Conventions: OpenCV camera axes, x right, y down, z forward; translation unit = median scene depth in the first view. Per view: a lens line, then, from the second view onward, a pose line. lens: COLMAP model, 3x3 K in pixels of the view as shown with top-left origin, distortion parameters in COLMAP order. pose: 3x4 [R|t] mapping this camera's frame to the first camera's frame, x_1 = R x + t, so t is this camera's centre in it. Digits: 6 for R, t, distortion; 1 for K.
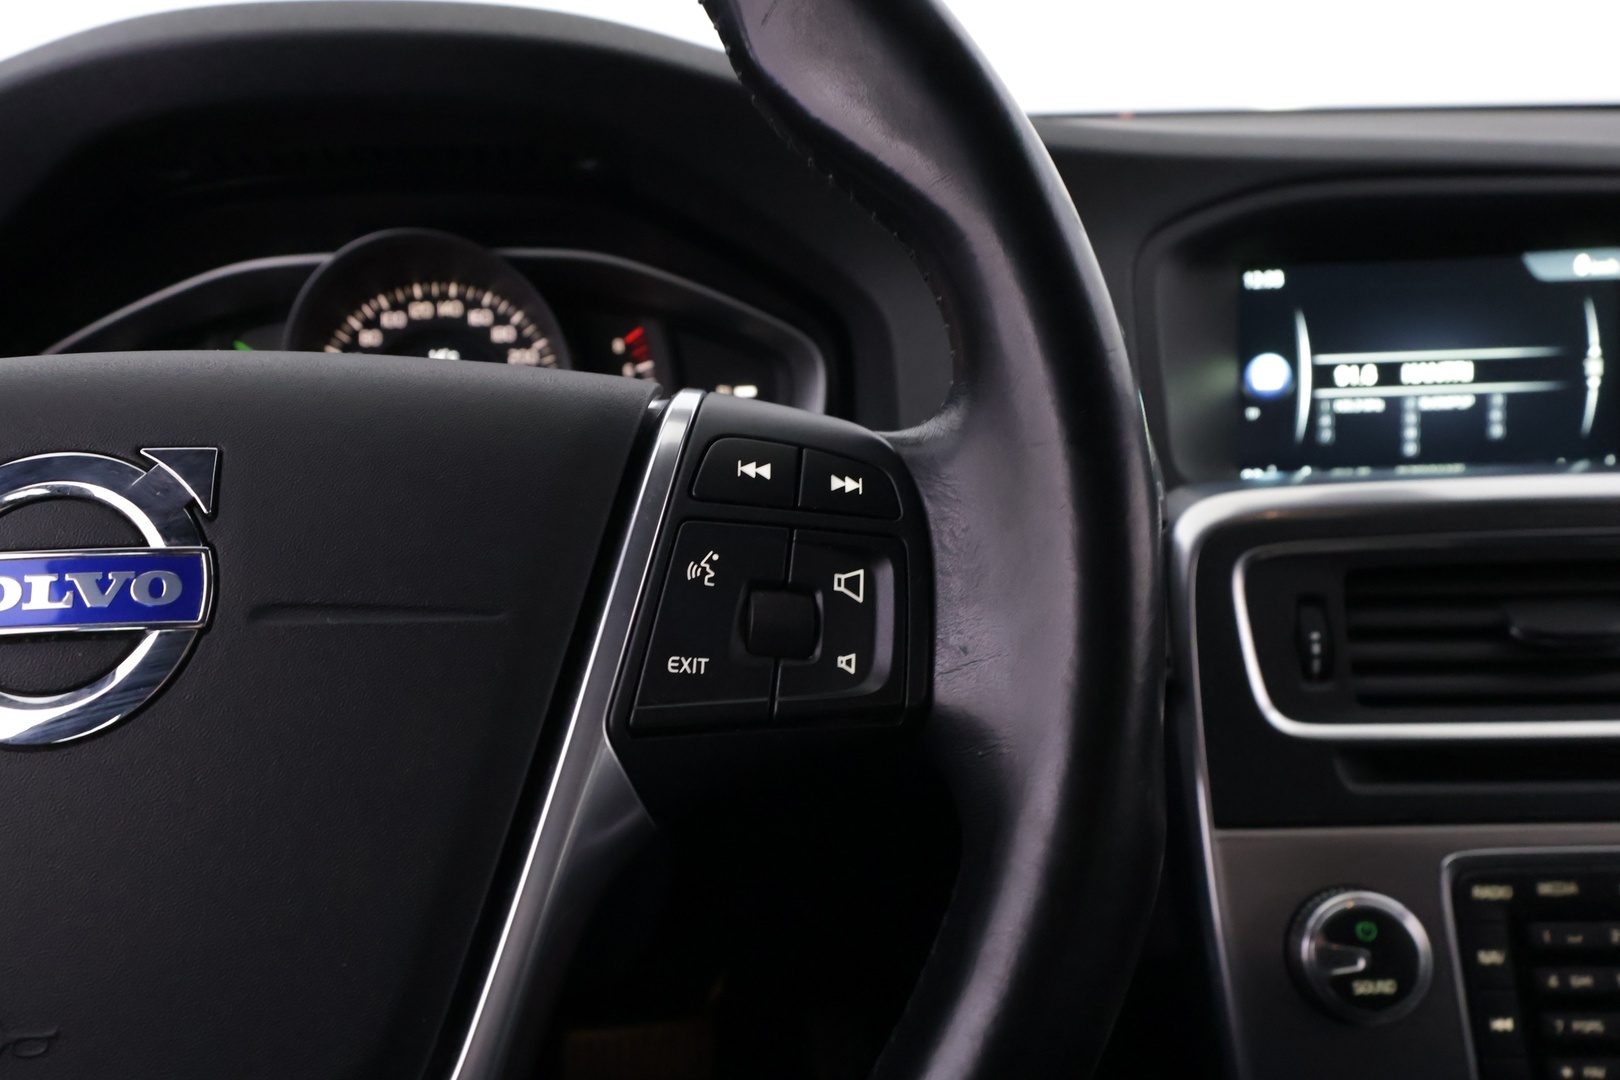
lens RADIAL K [[1284.3, 0, 812.7], [0, 1284.3, 541.2], [0, 0, 1]] dist [0.010715, 0.000737]
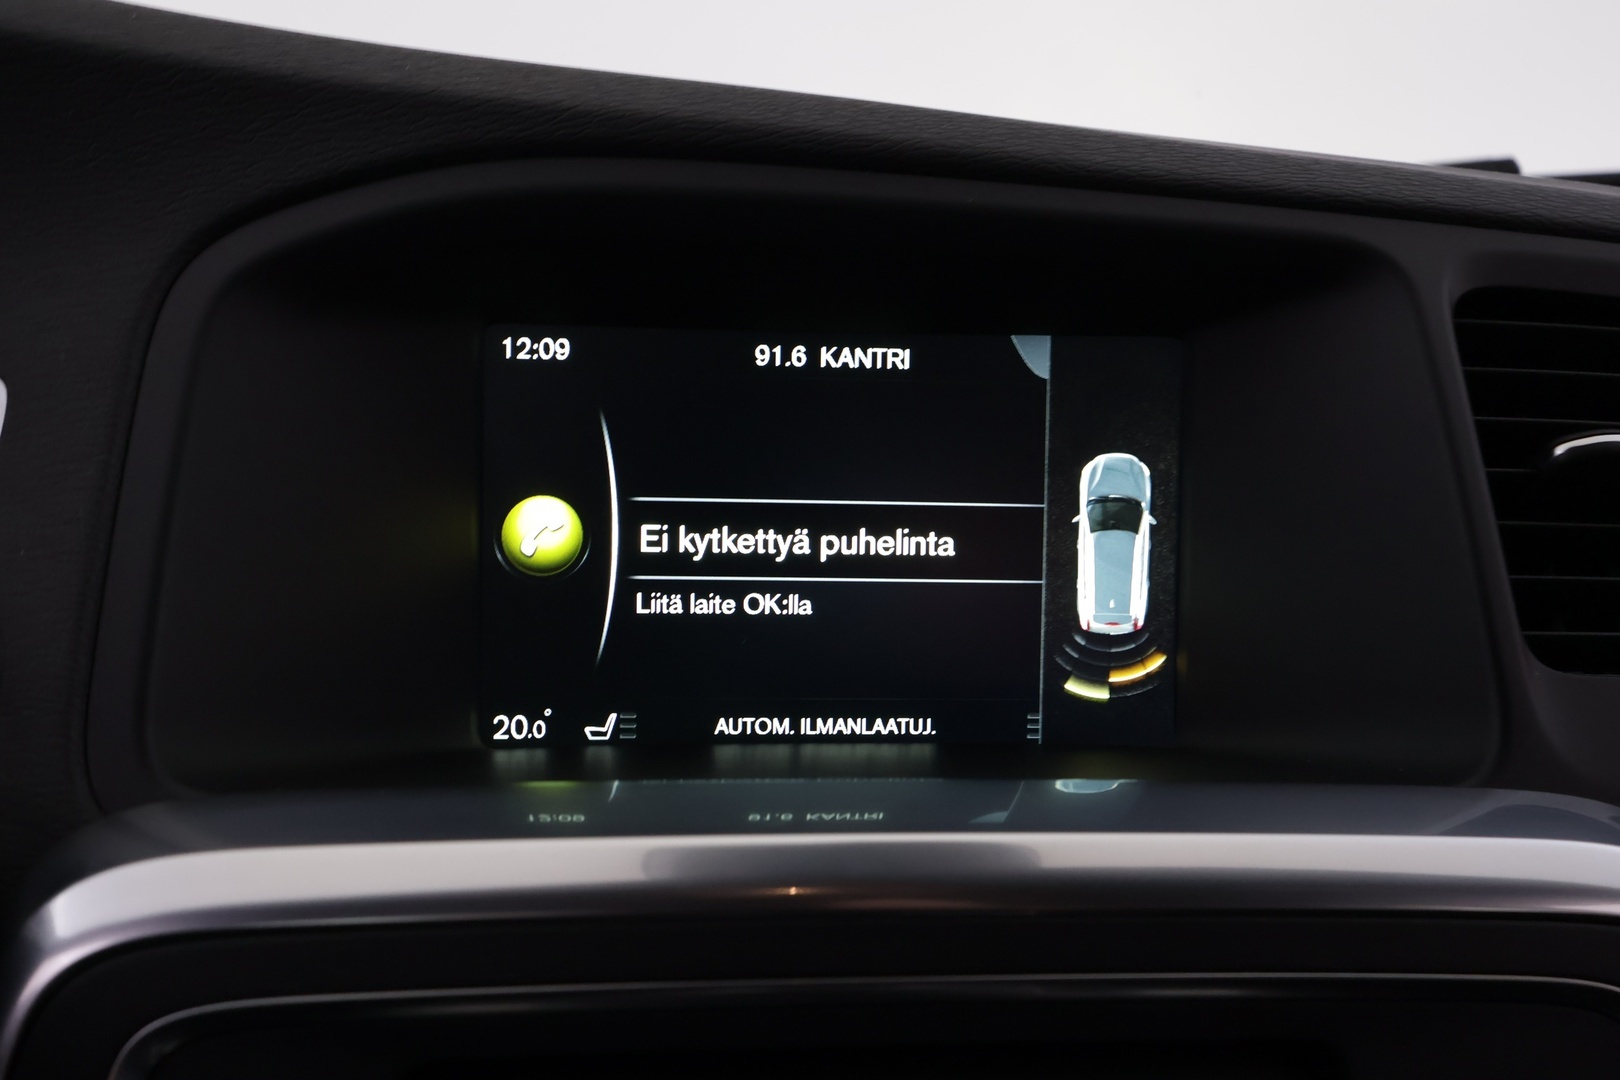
lens RADIAL K [[1284.3, 0, 819.9], [0, 1284.3, 532.1], [0, 0, 1]] dist [0.010715, 0.000737]
pose [[0.988823, 0.043995, 0.142454, 0.375917], [-0.037610, 0.998177, -0.047210, -0.105128], [-0.144271, 0.041324, 0.988675, 0.453074]]
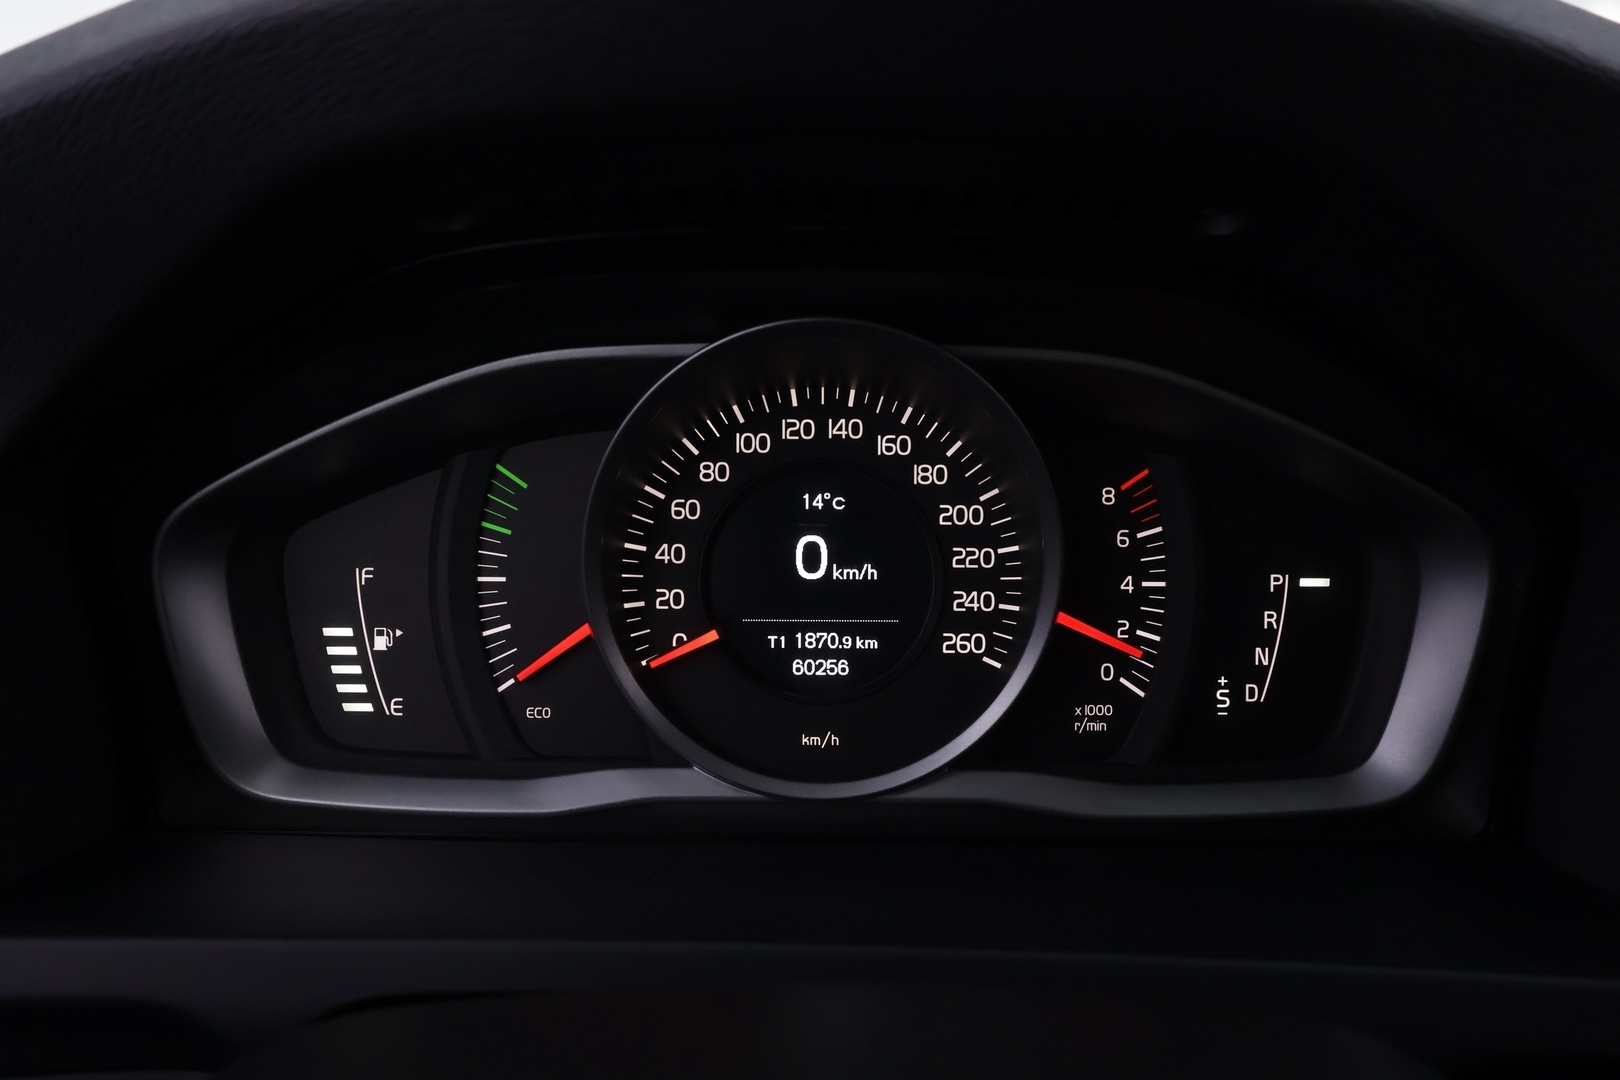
lens RADIAL K [[1284.3, 0, 809.8], [0, 1284.3, 542.4], [0, 0, 1]] dist [0.010715, 0.000737]
pose [[0.992991, 0.064224, -0.099219, -0.236738], [-0.059300, 0.996895, 0.051798, -0.158762], [0.102238, -0.045552, 0.993717, 0.401039]]
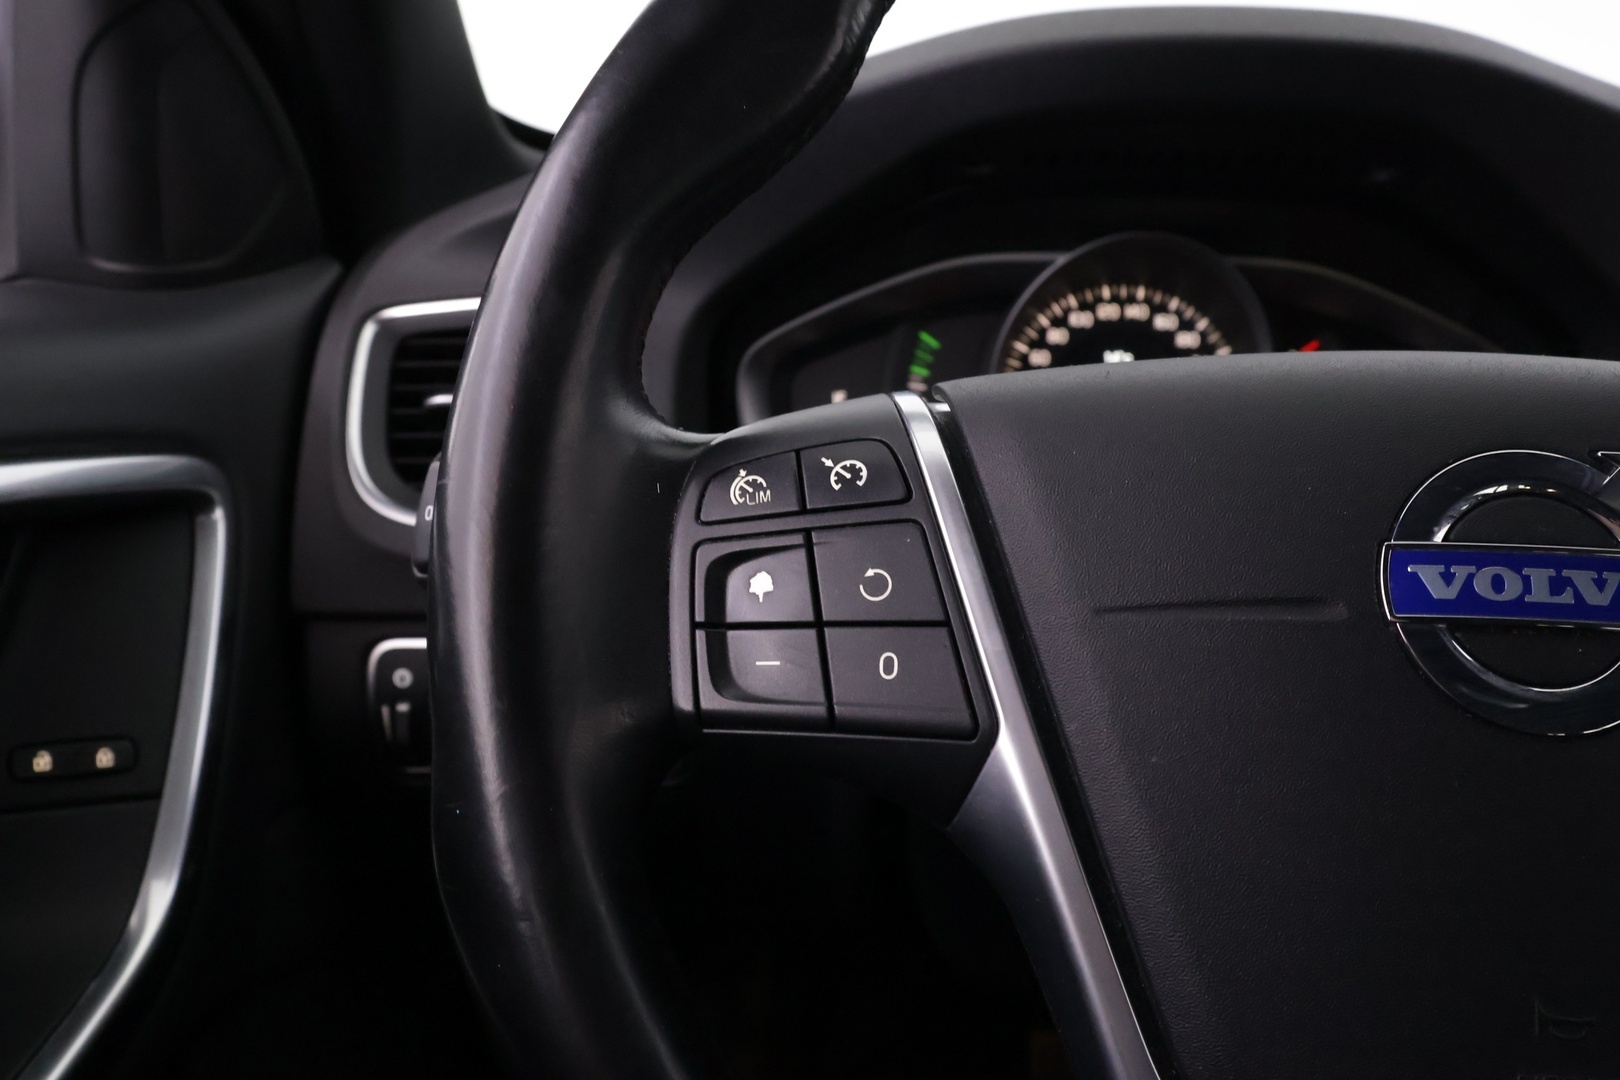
lens RADIAL K [[1284.3, 0, 812.3], [0, 1284.3, 544.4], [0, 0, 1]] dist [0.010715, 0.000737]
pose [[0.986725, 0.081480, -0.140481, -0.378700], [-0.081759, 0.996645, 0.003797, 0.018644], [0.140319, 0.007739, 0.990076, -0.034213]]
